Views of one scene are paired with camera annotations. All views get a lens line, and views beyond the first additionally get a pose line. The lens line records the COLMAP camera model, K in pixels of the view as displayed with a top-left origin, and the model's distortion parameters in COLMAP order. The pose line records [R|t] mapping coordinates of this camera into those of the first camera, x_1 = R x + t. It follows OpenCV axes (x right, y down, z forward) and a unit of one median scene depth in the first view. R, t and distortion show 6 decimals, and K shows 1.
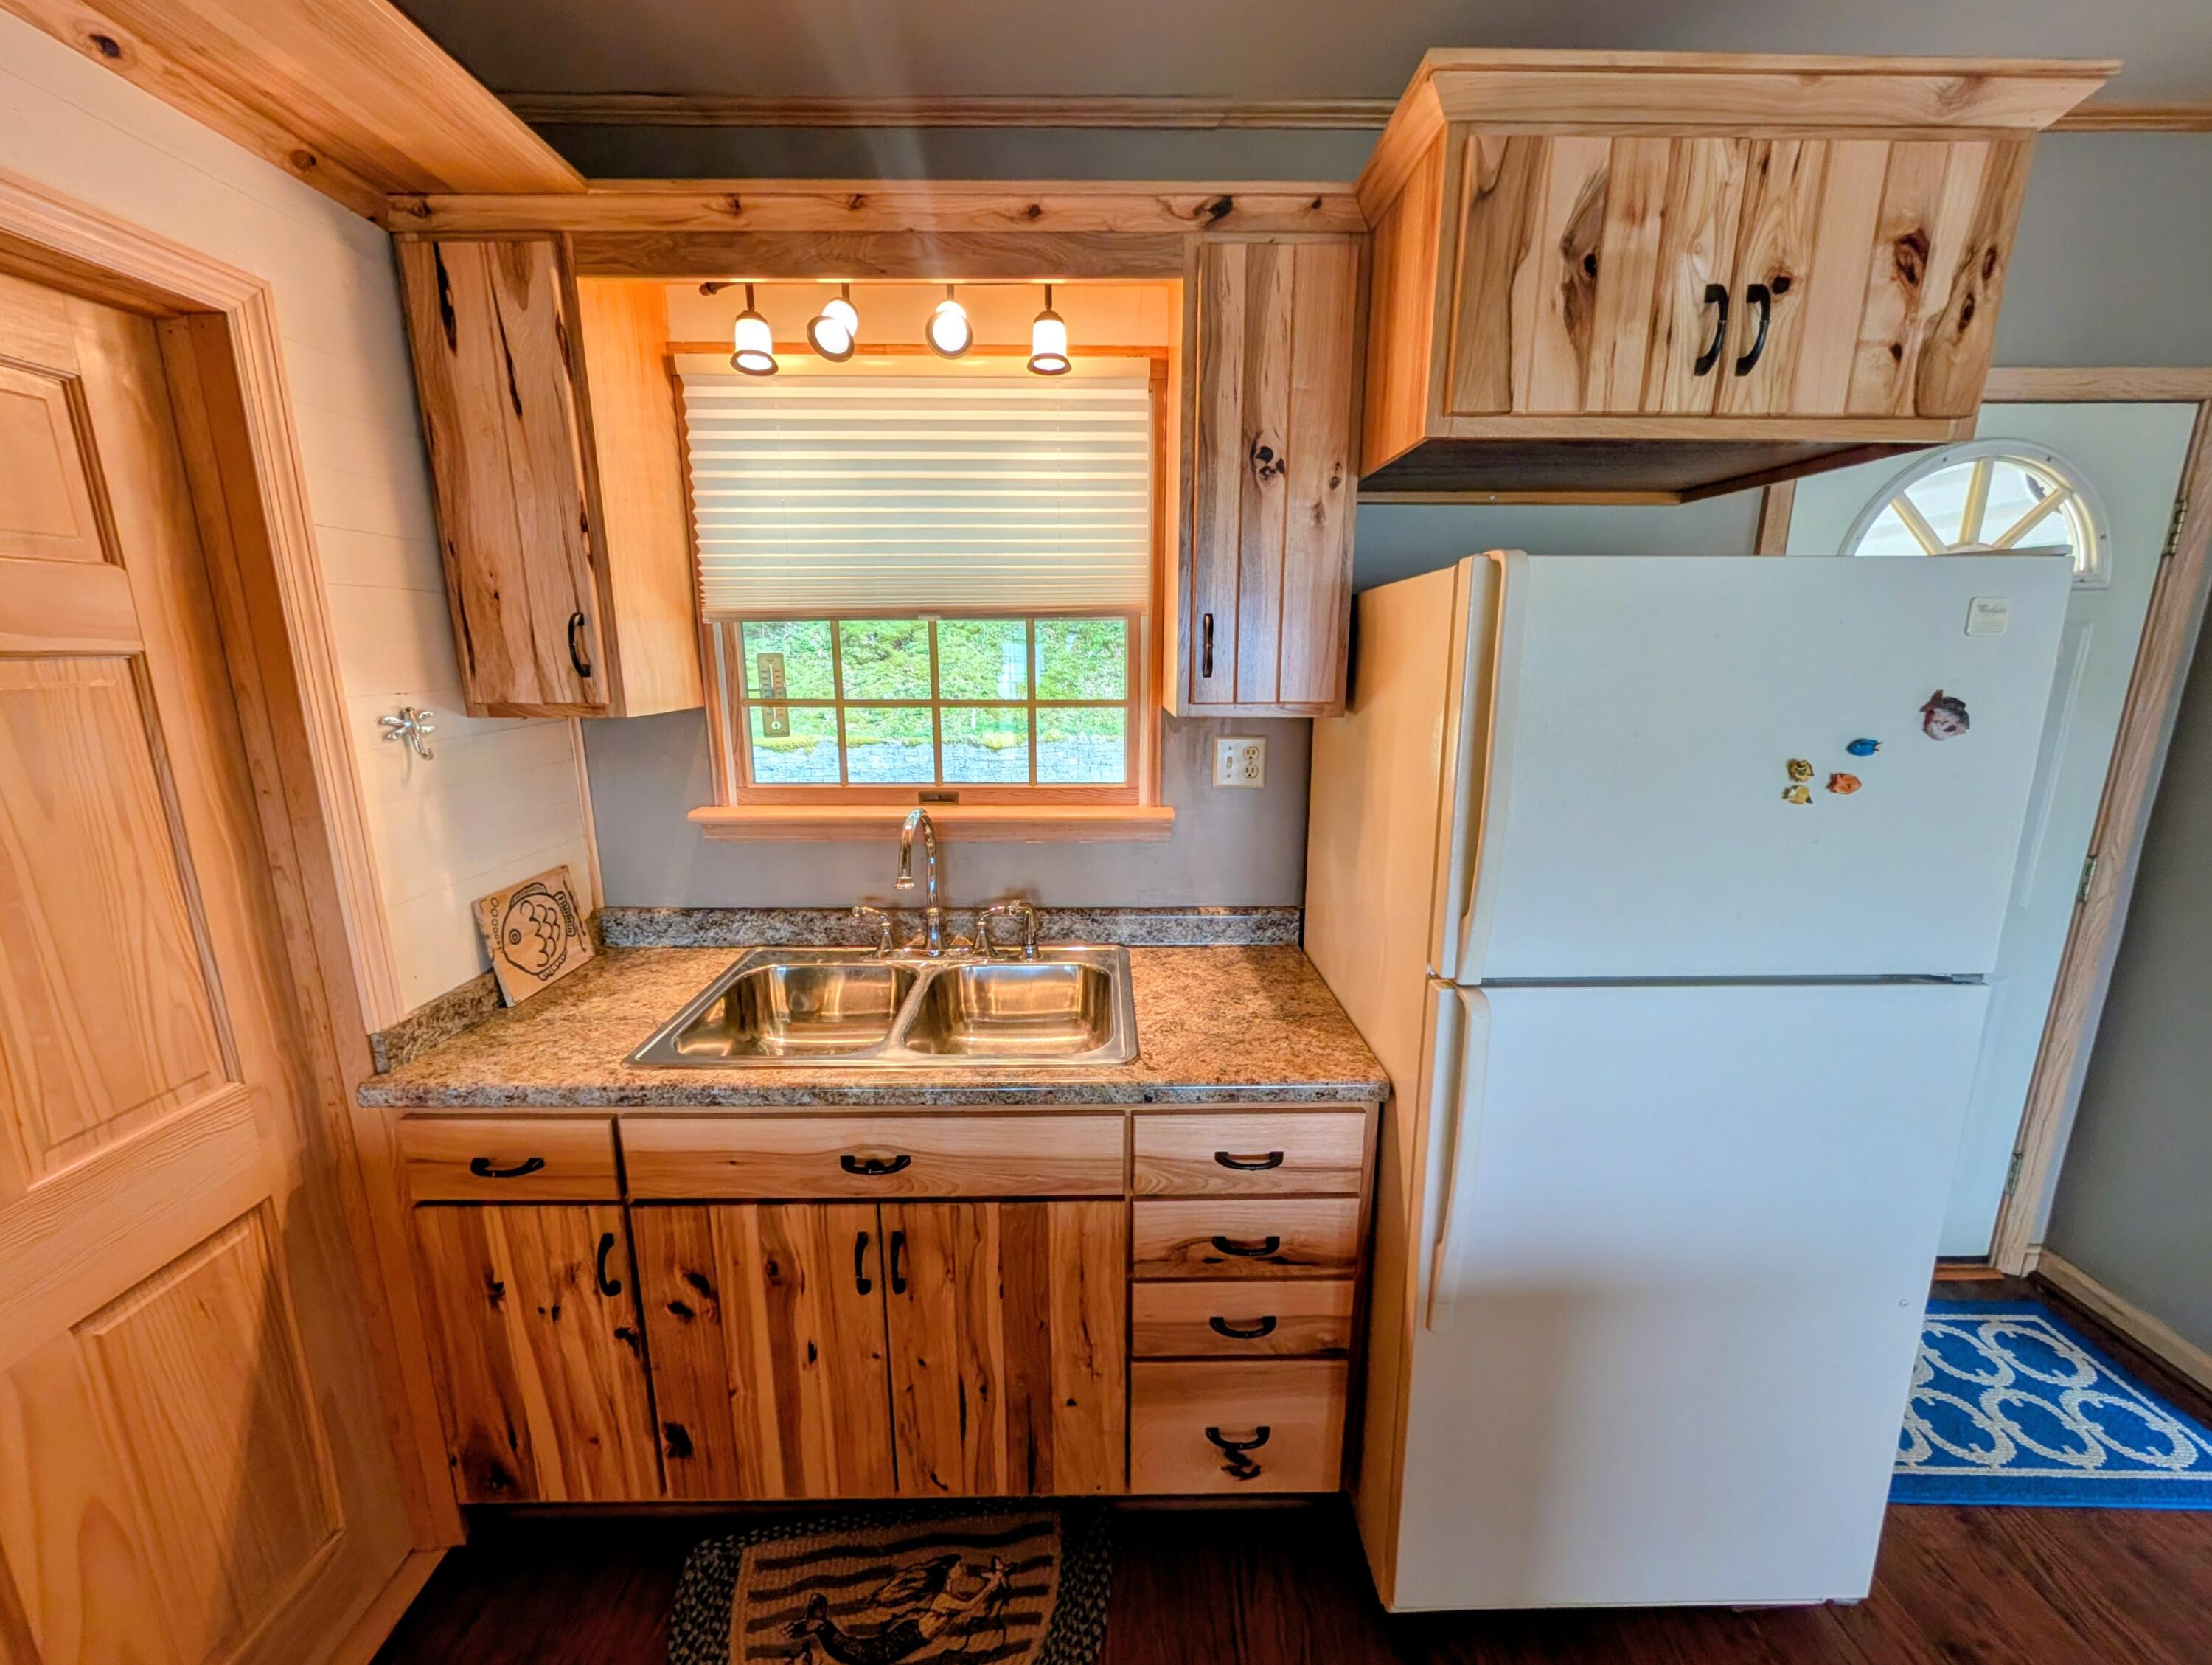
lens RADIAL K [[843.5, 0, 1105.1], [0, 843.5, 826.1], [0, 0, 1]] dist [0.001095, 0.000048]
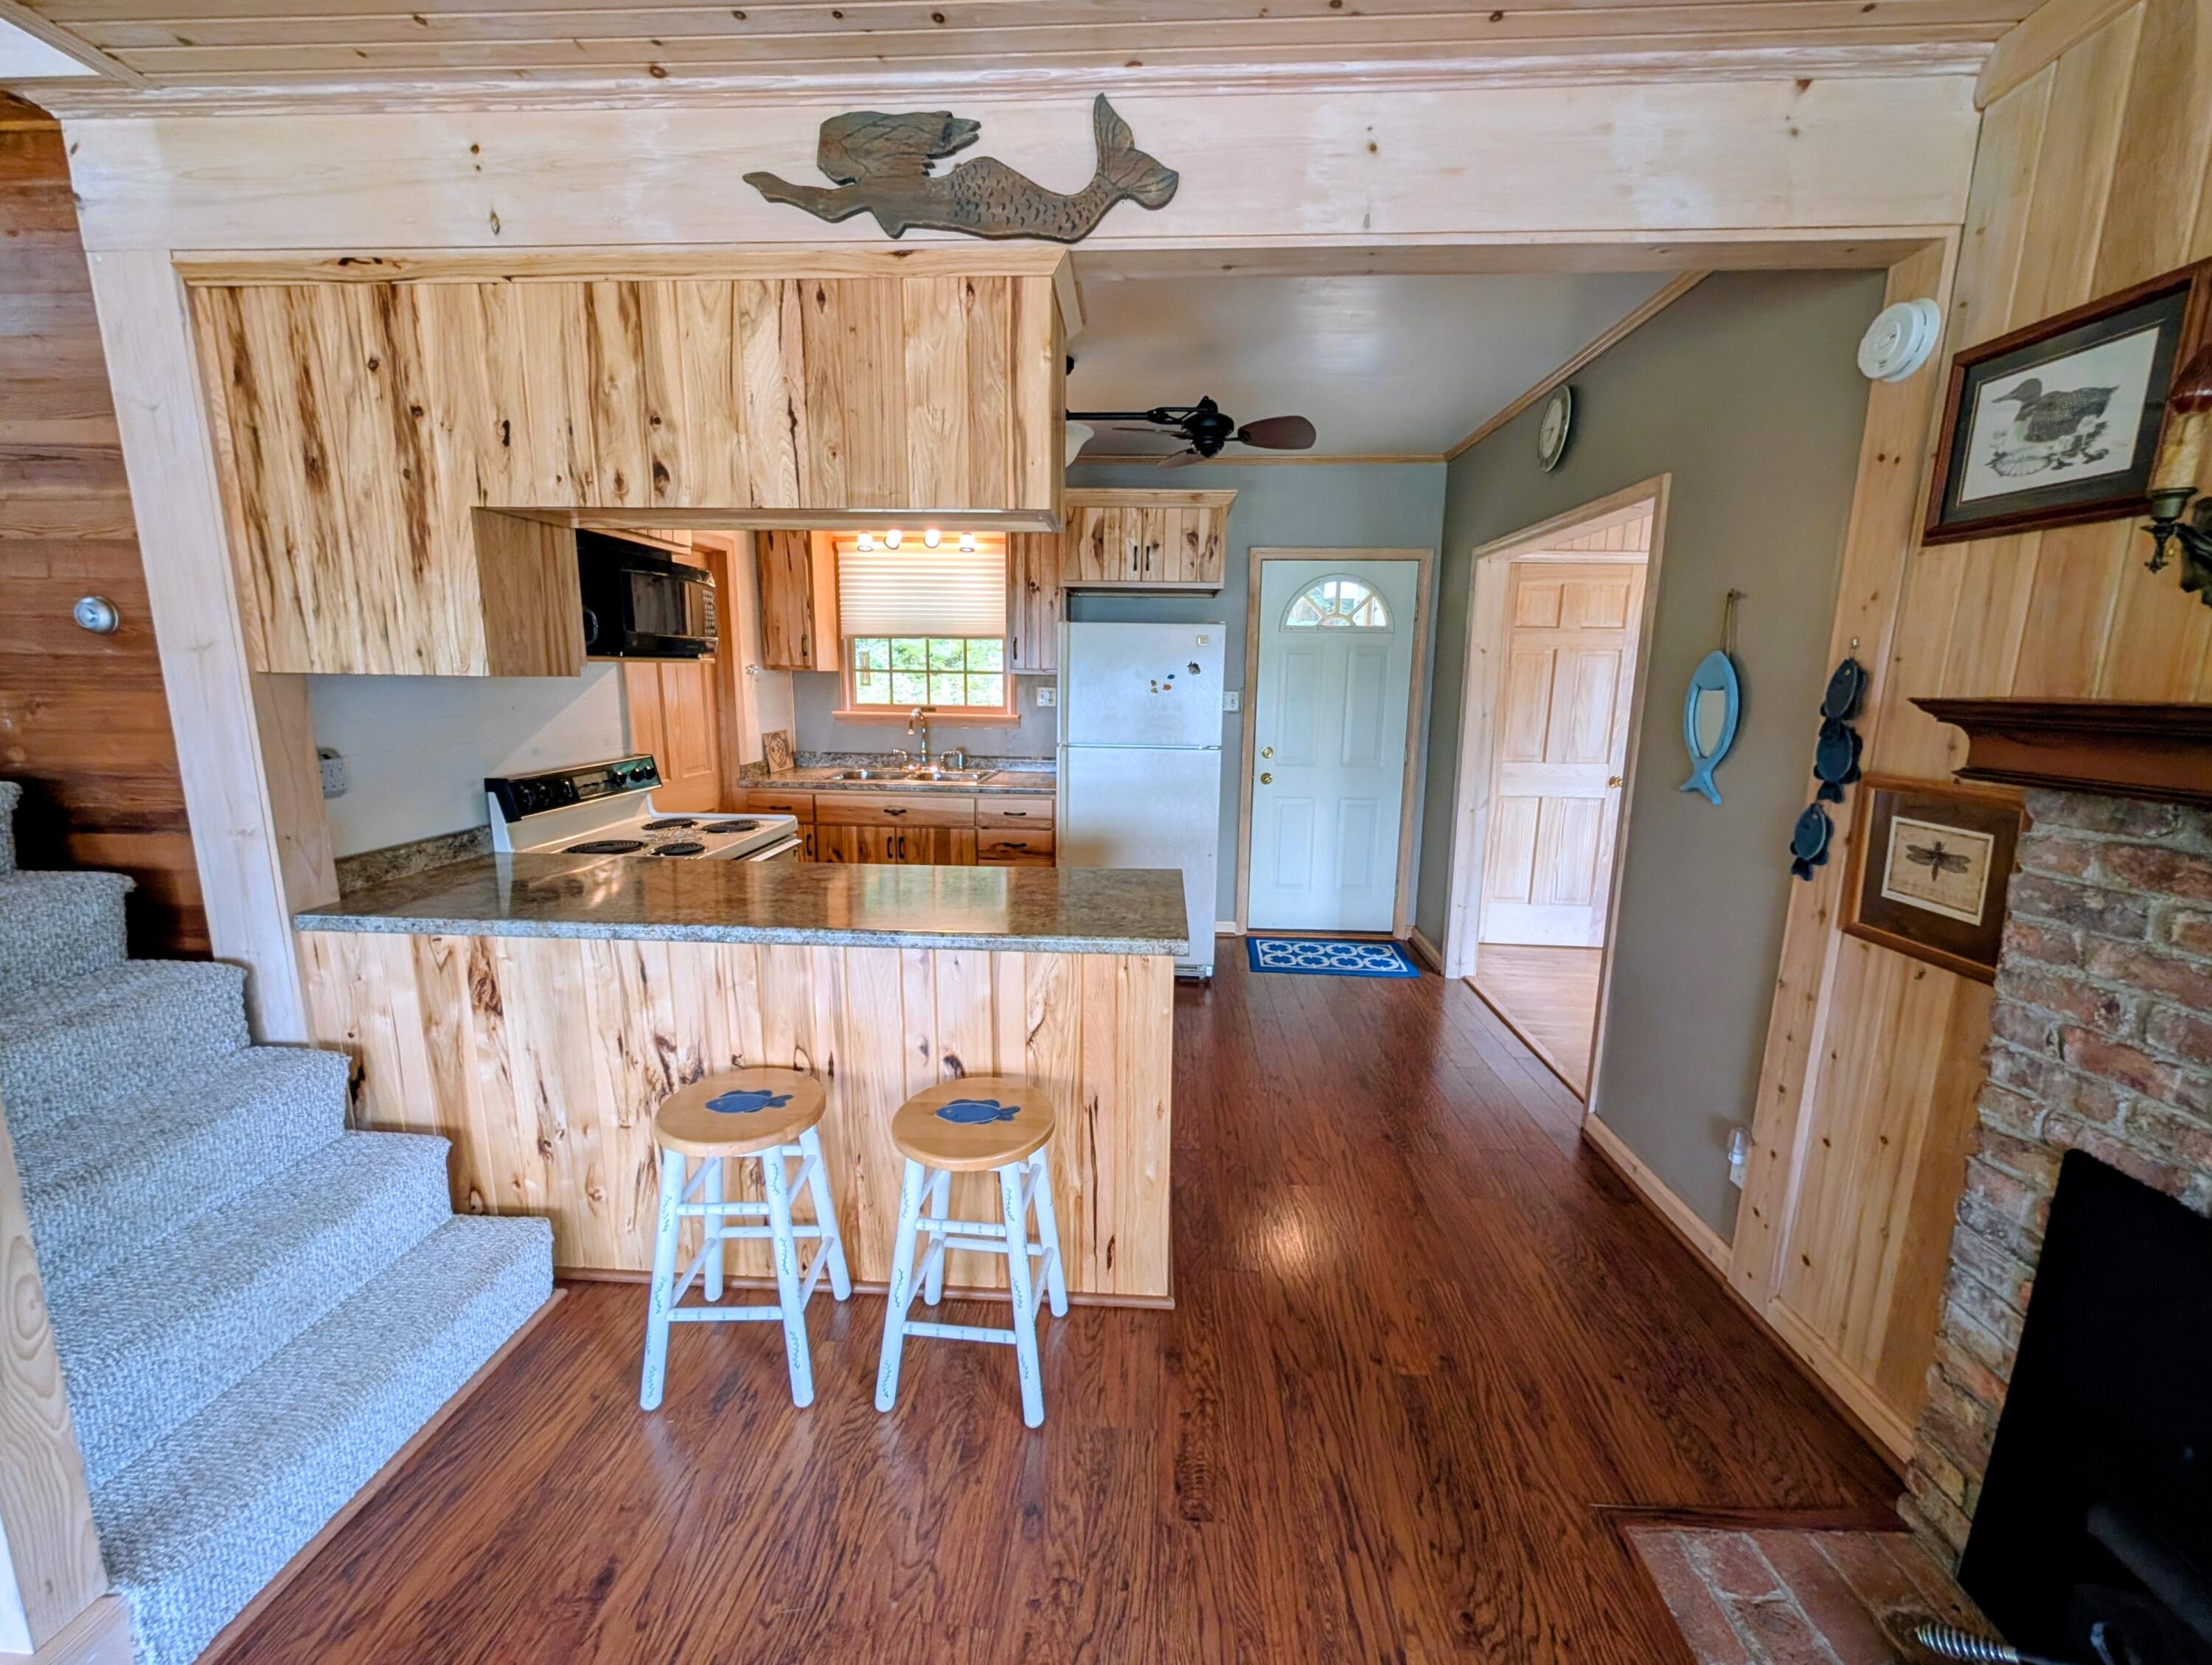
lens RADIAL K [[867.3, 0, 1106.0], [0, 867.3, 832.5], [0, 0, 1]] dist [-0.000409, -0.000160]
pose [[0.997013, 0.028470, -0.071797, 0.633397], [-0.030475, 0.999171, -0.026985, 0.464835], [0.070969, 0.029093, 0.997054, -1.835179]]
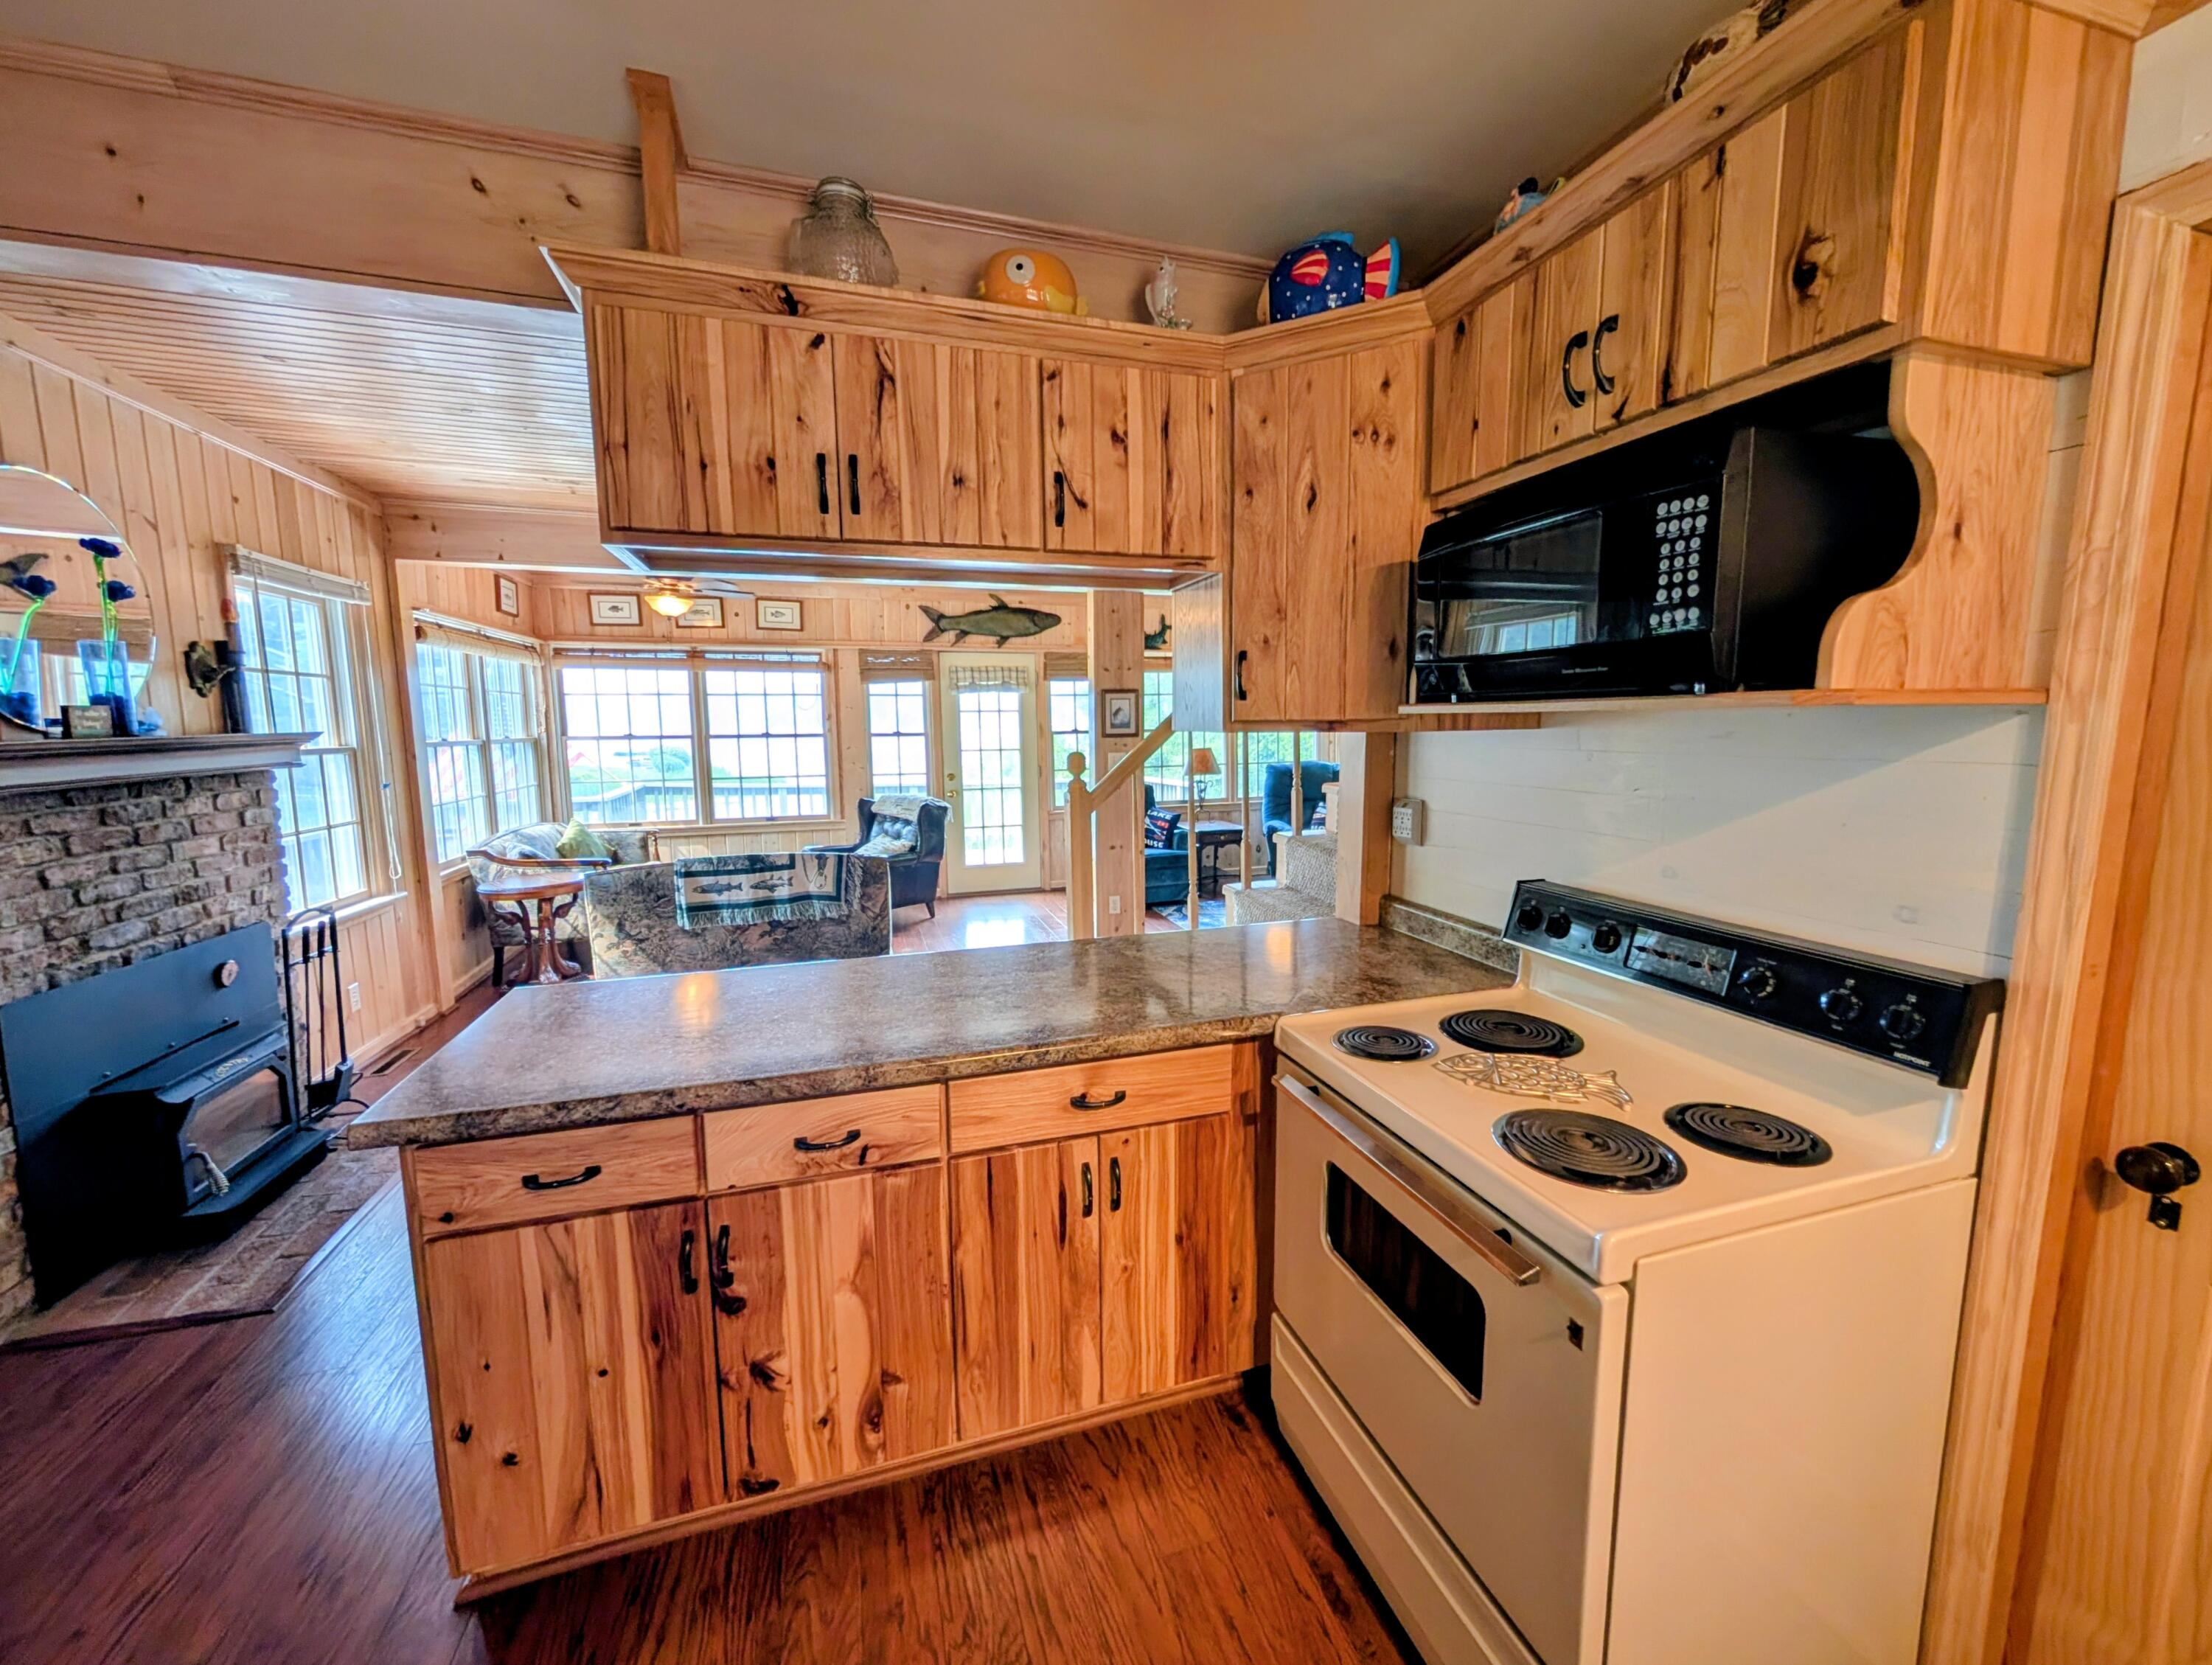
lens RADIAL K [[855.4, 0, 1108.8], [0, 855.4, 824.2], [0, 0, 1]] dist [0.000224, 0.000004]
pose [[-0.957025, 0.046758, -0.286213, 0.189601], [-0.049149, 0.946491, 0.318966, -0.082985], [0.285812, 0.319325, -0.903517, 0.711503]]
